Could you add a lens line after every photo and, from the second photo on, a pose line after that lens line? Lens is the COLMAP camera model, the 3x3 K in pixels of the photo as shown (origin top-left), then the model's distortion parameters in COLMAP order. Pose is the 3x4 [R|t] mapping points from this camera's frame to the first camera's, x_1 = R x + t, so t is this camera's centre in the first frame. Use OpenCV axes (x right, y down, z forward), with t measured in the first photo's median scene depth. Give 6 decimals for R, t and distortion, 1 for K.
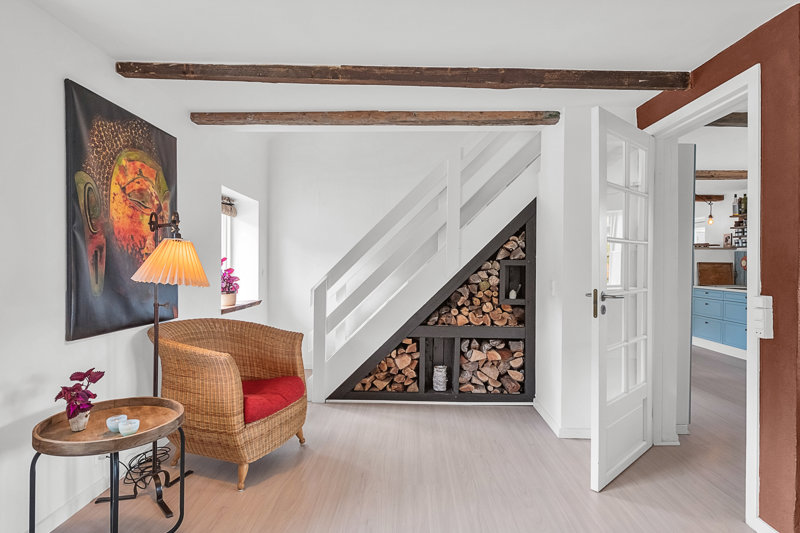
lens RADIAL K [[430.6, 0, 399.7], [0, 430.6, 266.1], [0, 0, 1]] dist [-0.007527, -0.000406]
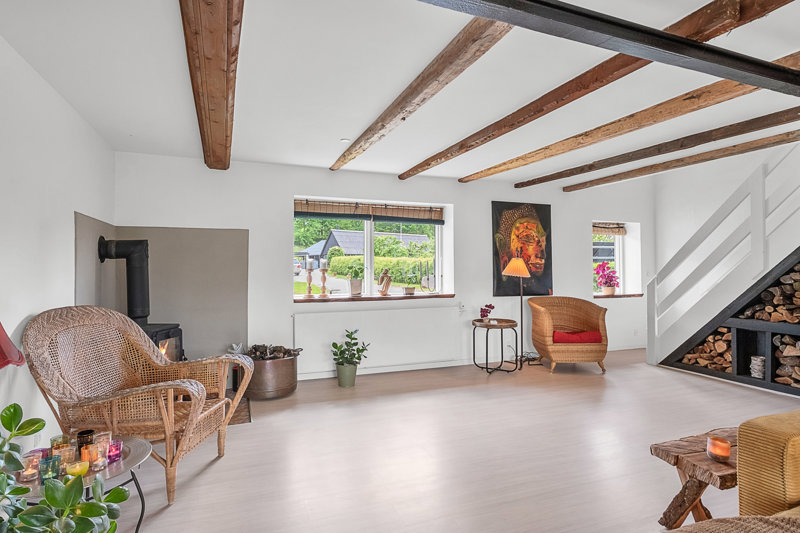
lens RADIAL K [[420.4, 0, 398.9], [0, 420.4, 268.0], [0, 0, 1]] dist [-0.000465, -0.000020]
pose [[0.388368, -0.007101, -0.921477, 0.770392], [-0.000343, 0.999969, -0.007850, 0.008636], [0.921504, 0.003365, 0.388353, -0.313430]]
